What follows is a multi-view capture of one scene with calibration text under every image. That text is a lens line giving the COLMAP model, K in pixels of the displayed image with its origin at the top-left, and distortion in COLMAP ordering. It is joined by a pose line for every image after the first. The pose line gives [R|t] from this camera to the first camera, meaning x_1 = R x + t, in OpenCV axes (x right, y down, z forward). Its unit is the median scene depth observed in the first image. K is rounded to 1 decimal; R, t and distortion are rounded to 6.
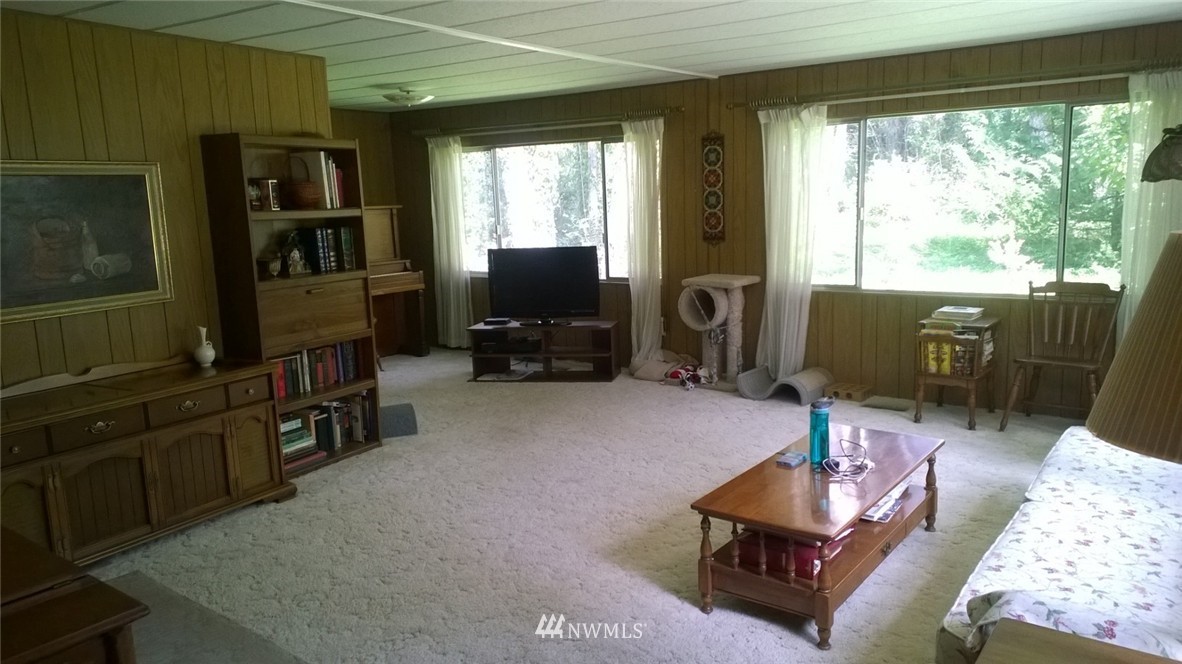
lens RADIAL K [[859.9, 0, 607.7], [0, 859.9, 333.3], [0, 0, 1]] dist [0.169191, -0.263254]
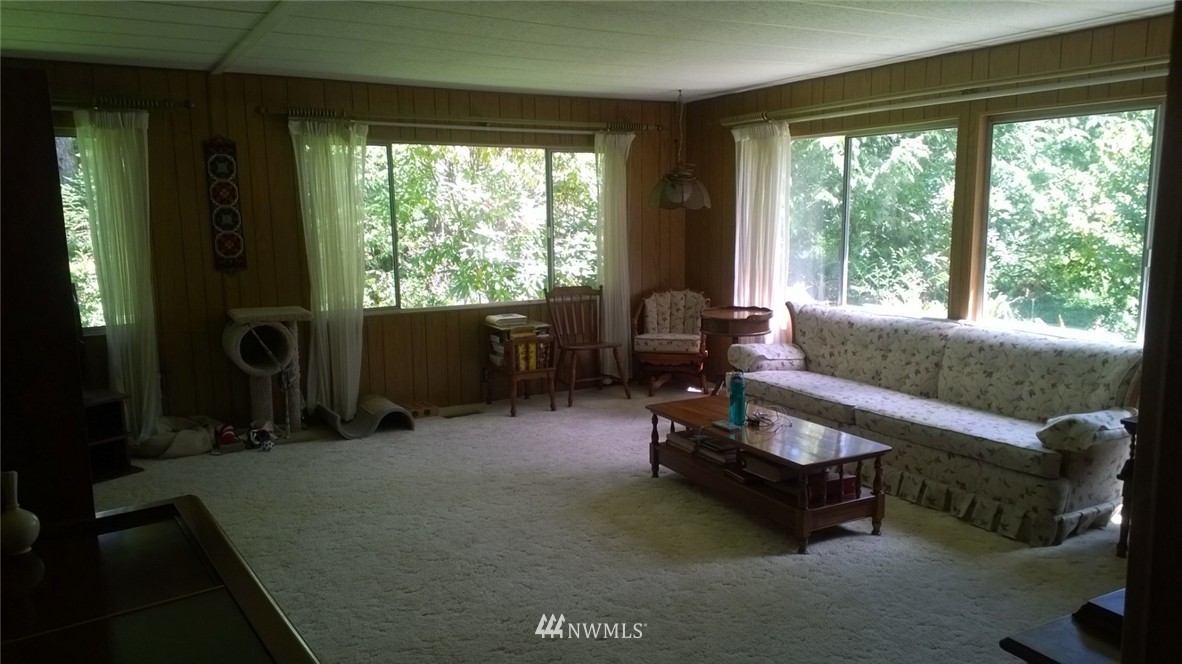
lens RADIAL K [[859.9, 0, 607.7], [0, 859.9, 333.3], [0, 0, 1]] dist [0.169191, -0.263254]
pose [[0.397986, -0.108054, 0.911006, -0.571318], [0.145329, 0.987926, 0.053688, -0.044959], [-0.905807, 0.111028, 0.408884, 0.389449]]
